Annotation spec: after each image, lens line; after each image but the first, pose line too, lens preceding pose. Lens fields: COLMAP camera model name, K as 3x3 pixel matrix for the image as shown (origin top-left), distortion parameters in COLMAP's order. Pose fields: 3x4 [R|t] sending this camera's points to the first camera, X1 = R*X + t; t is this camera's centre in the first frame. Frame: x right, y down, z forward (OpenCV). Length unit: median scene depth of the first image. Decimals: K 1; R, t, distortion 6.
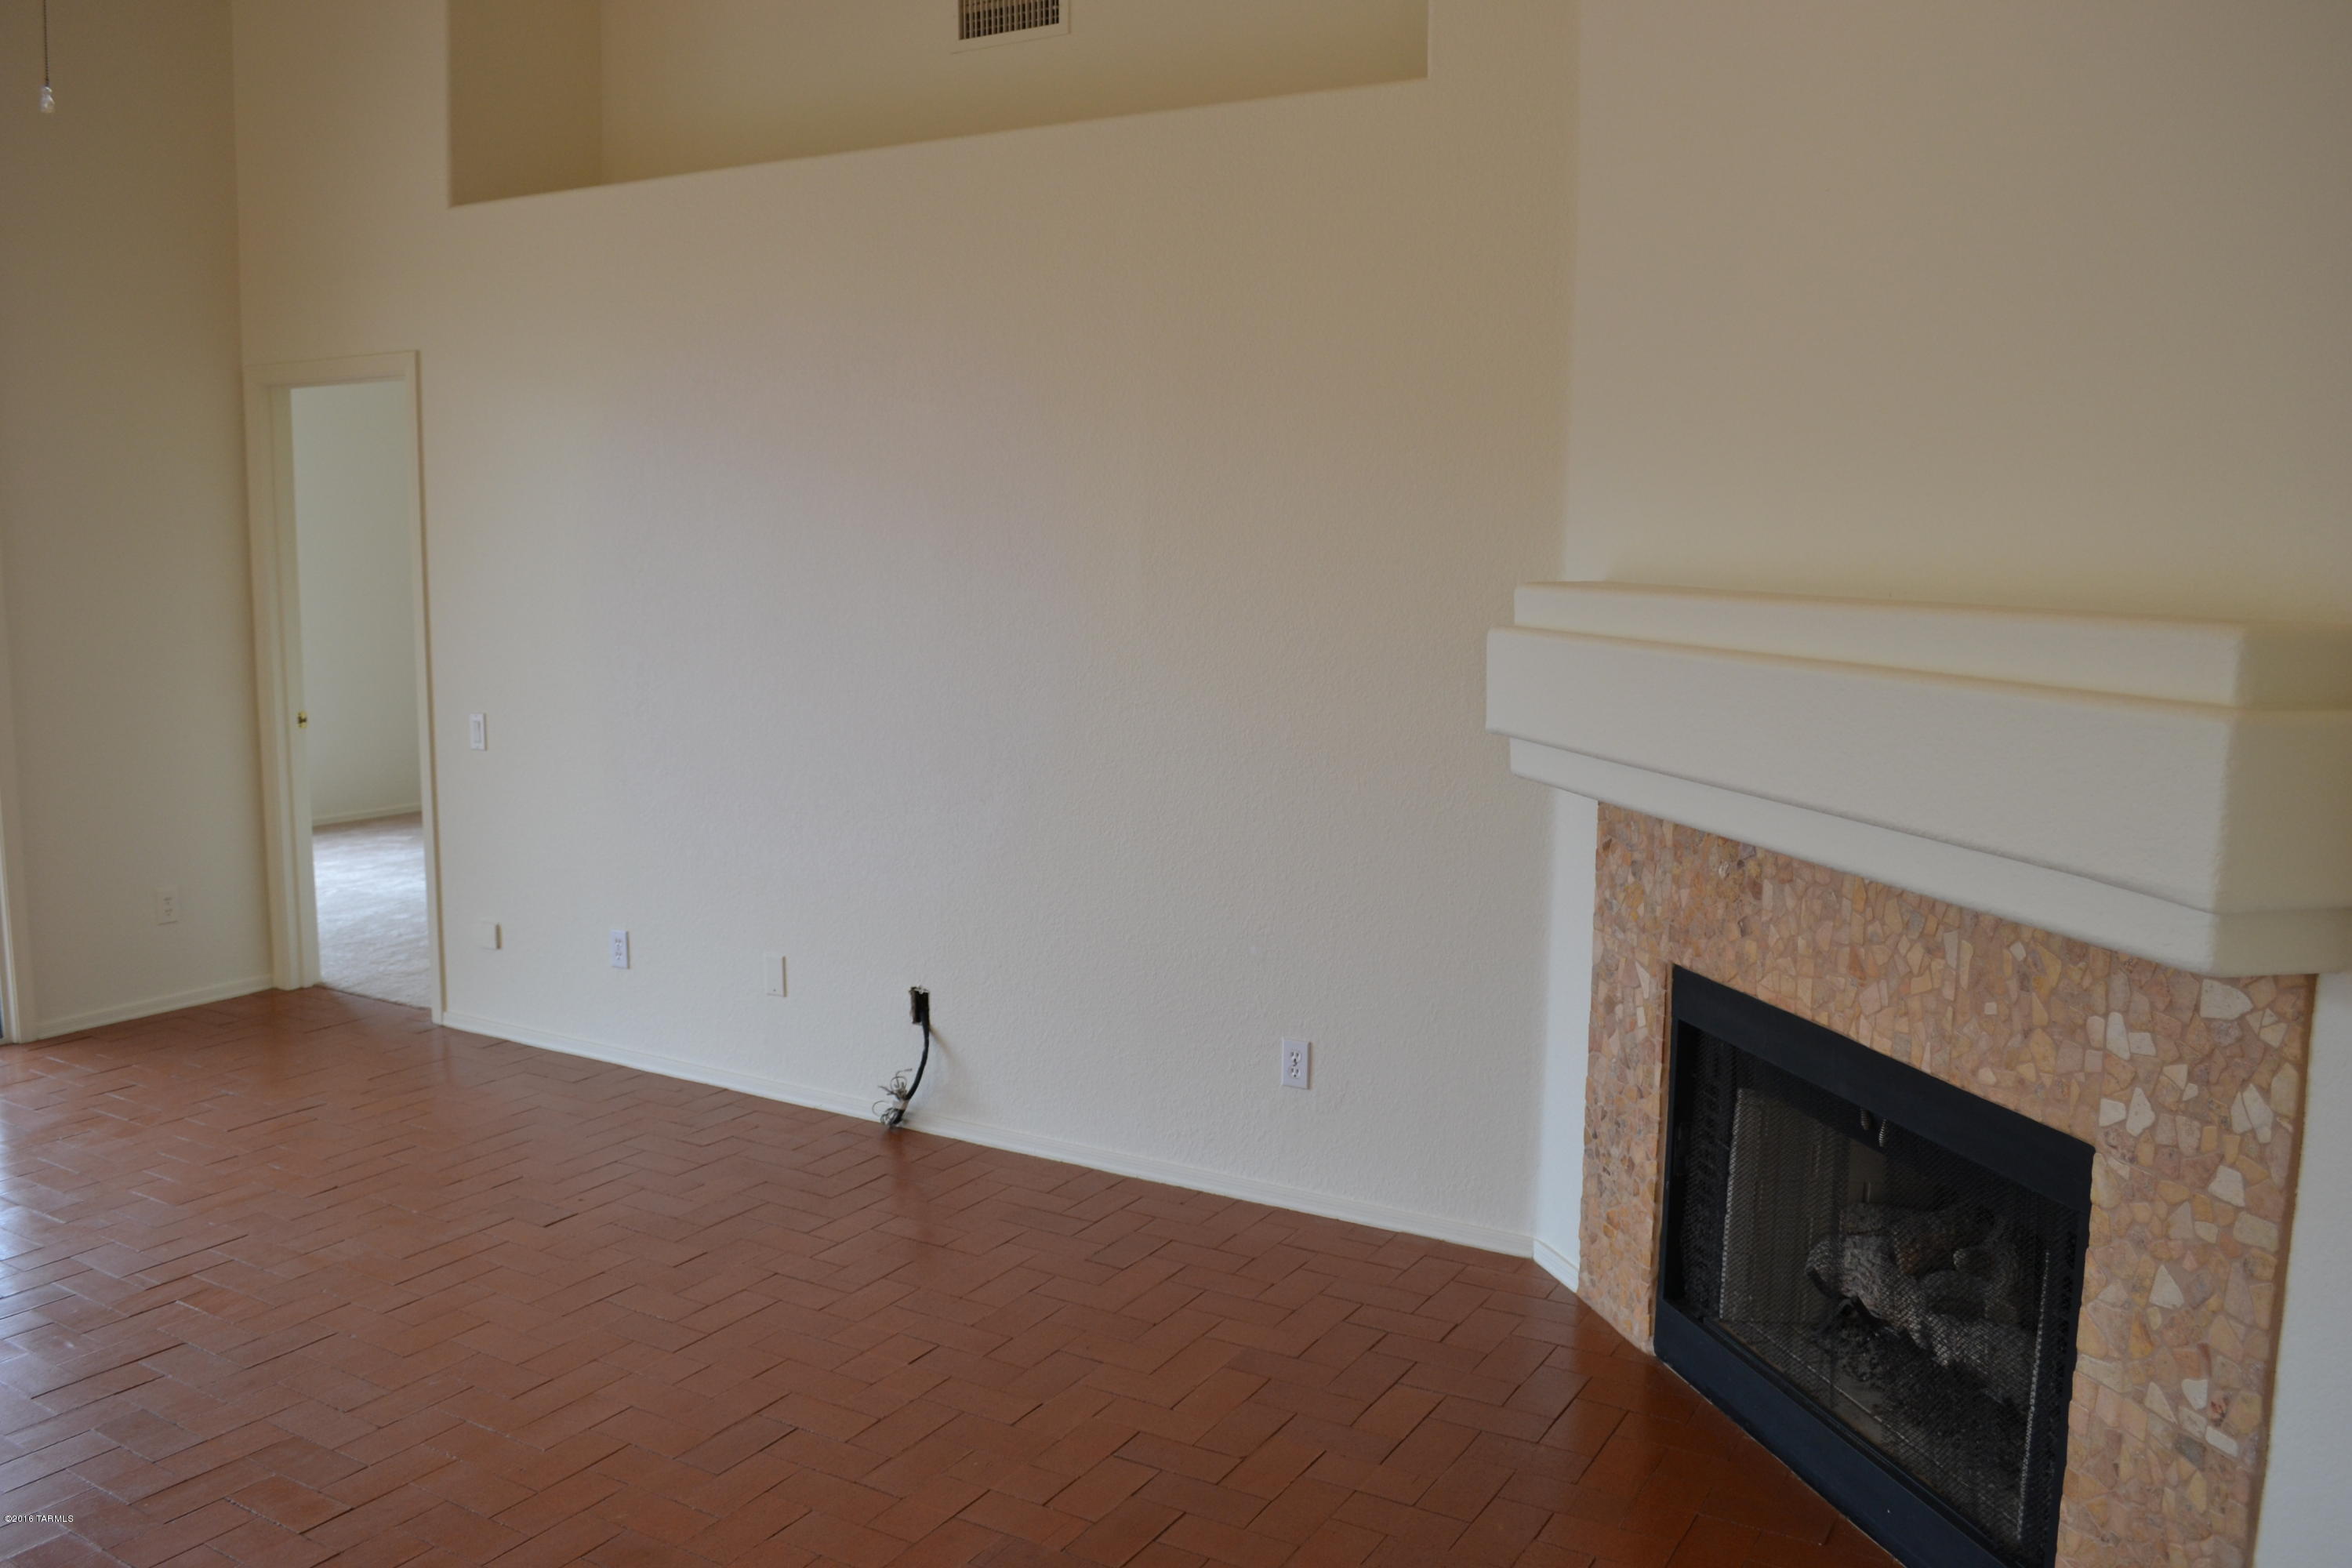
lens RADIAL K [[1873.1, 0, 1156.5], [0, 1873.1, 795.1], [0, 0, 1]] dist [-0.083881, 0.012321]
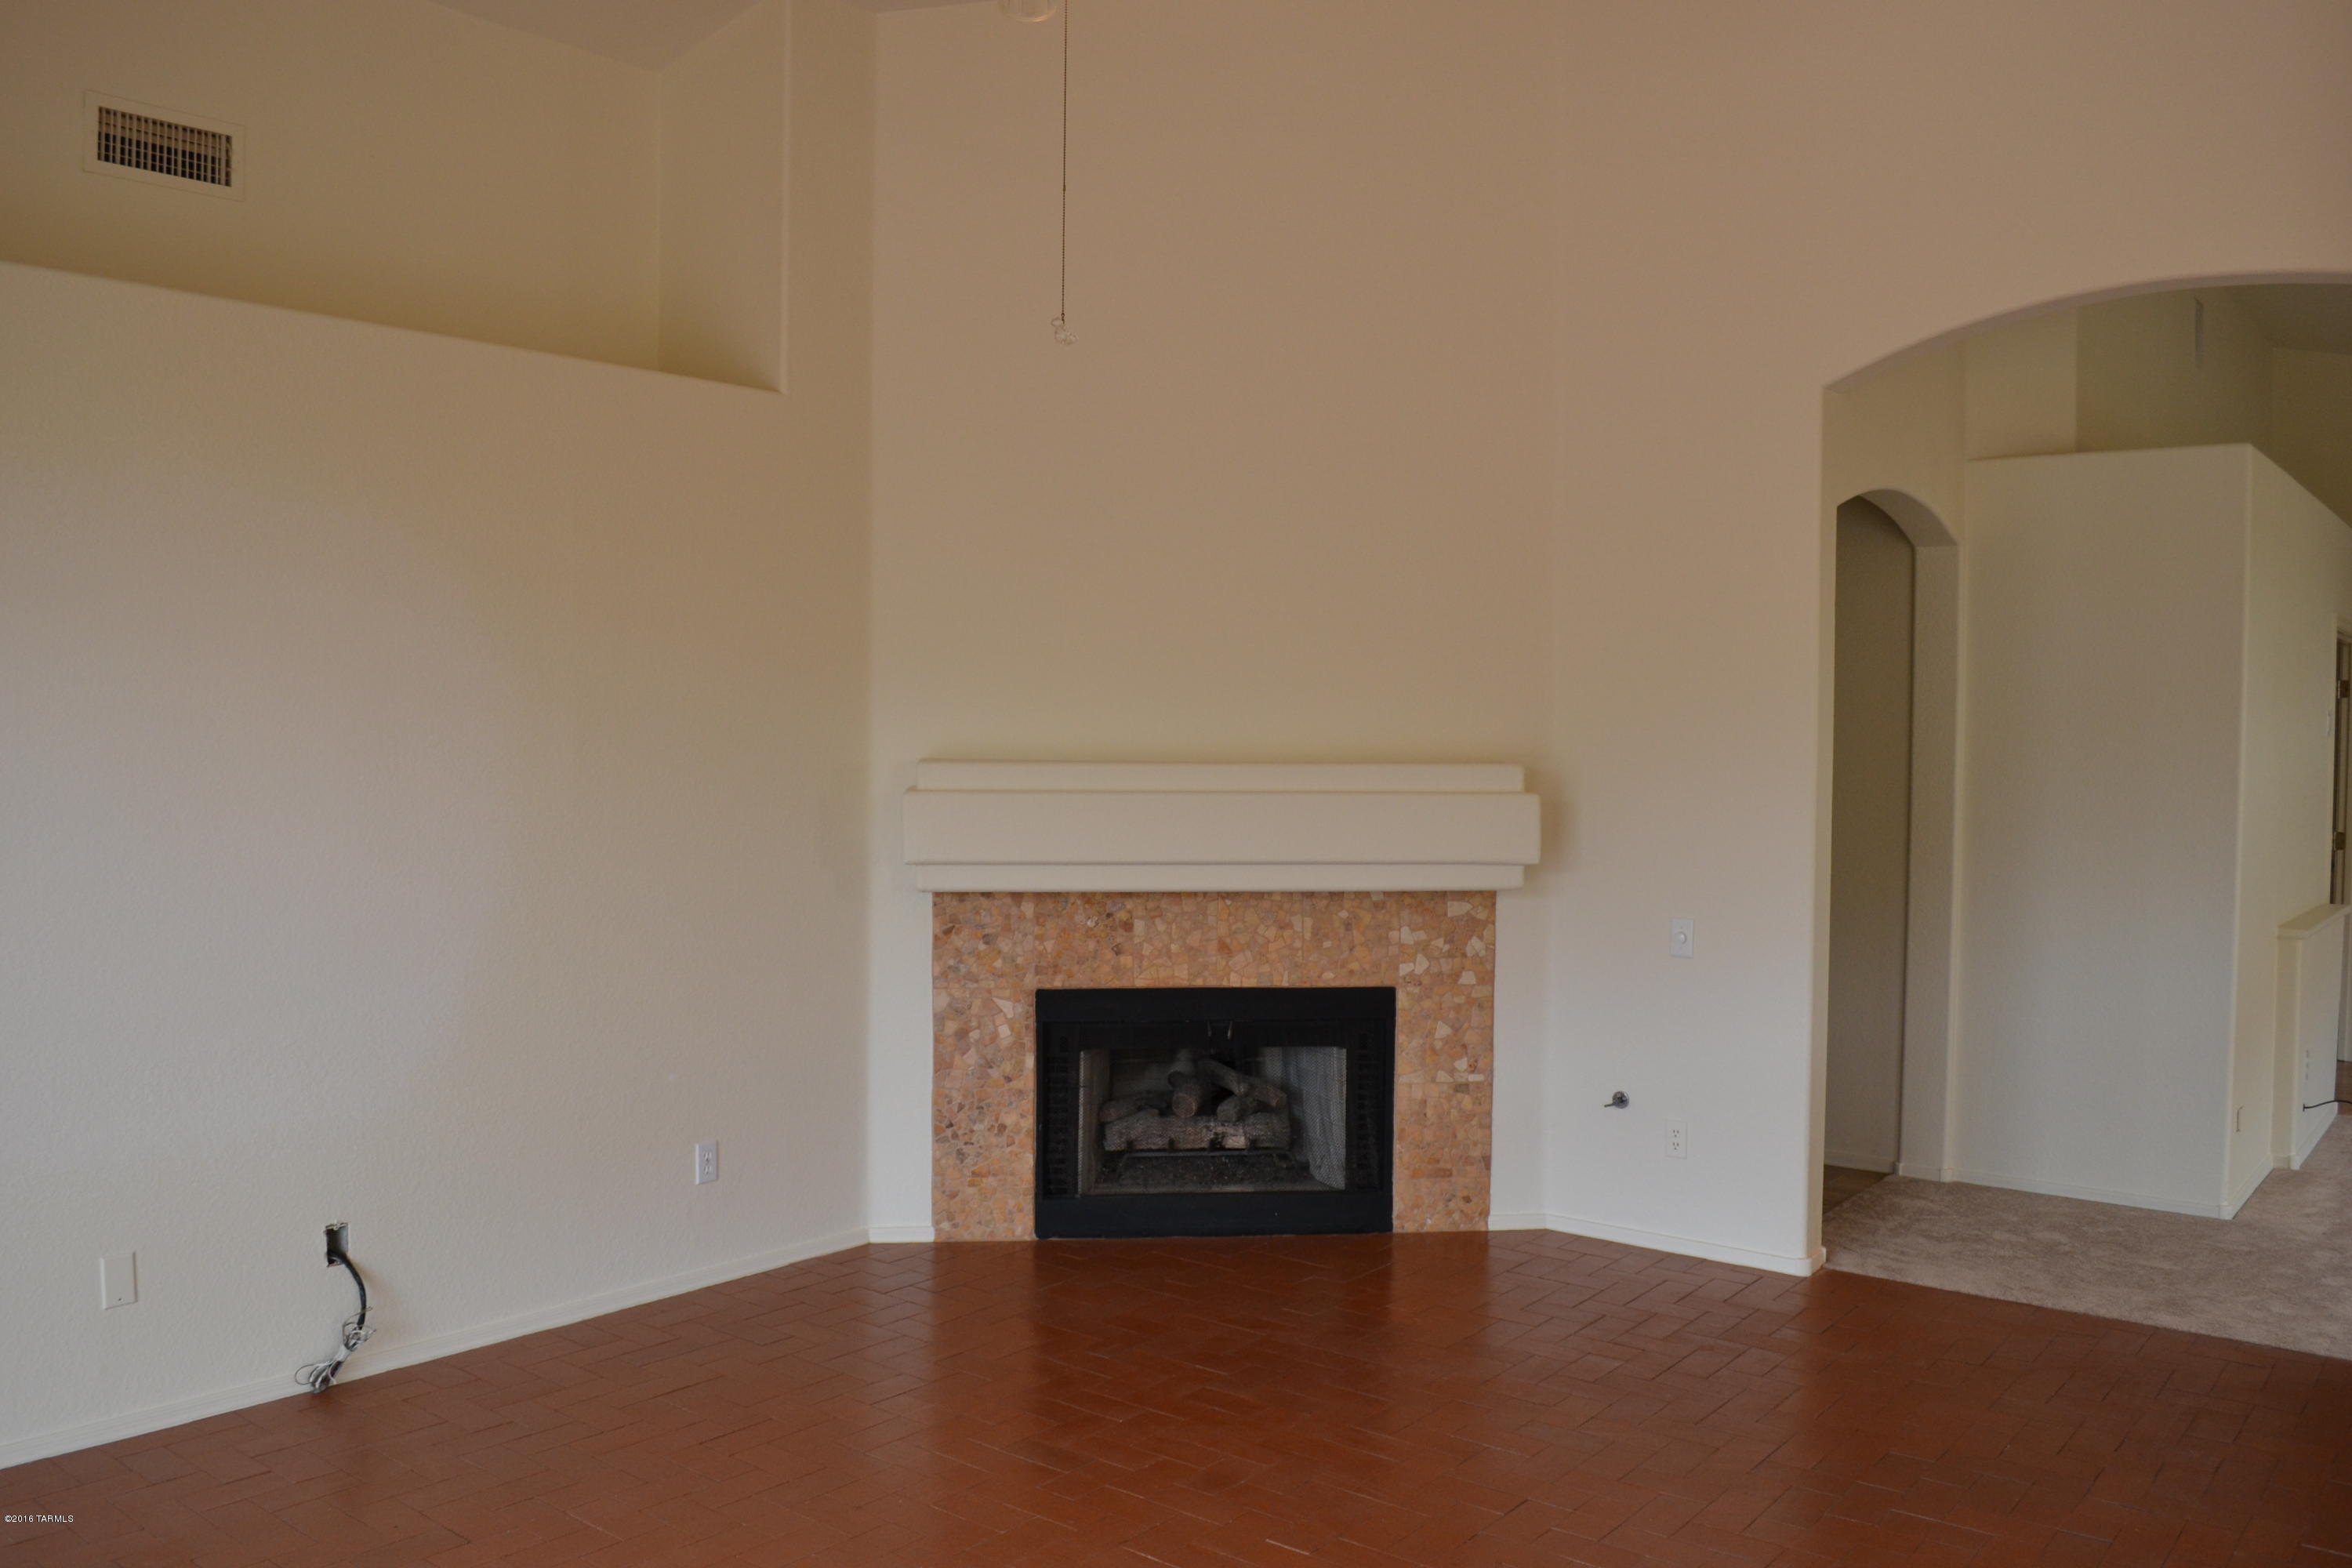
lens RADIAL K [[1873.1, 0, 1151.2], [0, 1873.1, 790.3], [0, 0, 1]] dist [-0.083881, 0.012321]
pose [[0.145632, -0.039523, 0.988549, -1.617892], [0.127555, 0.991612, 0.020854, -0.127095], [-0.981082, 0.123057, 0.149452, 0.773841]]
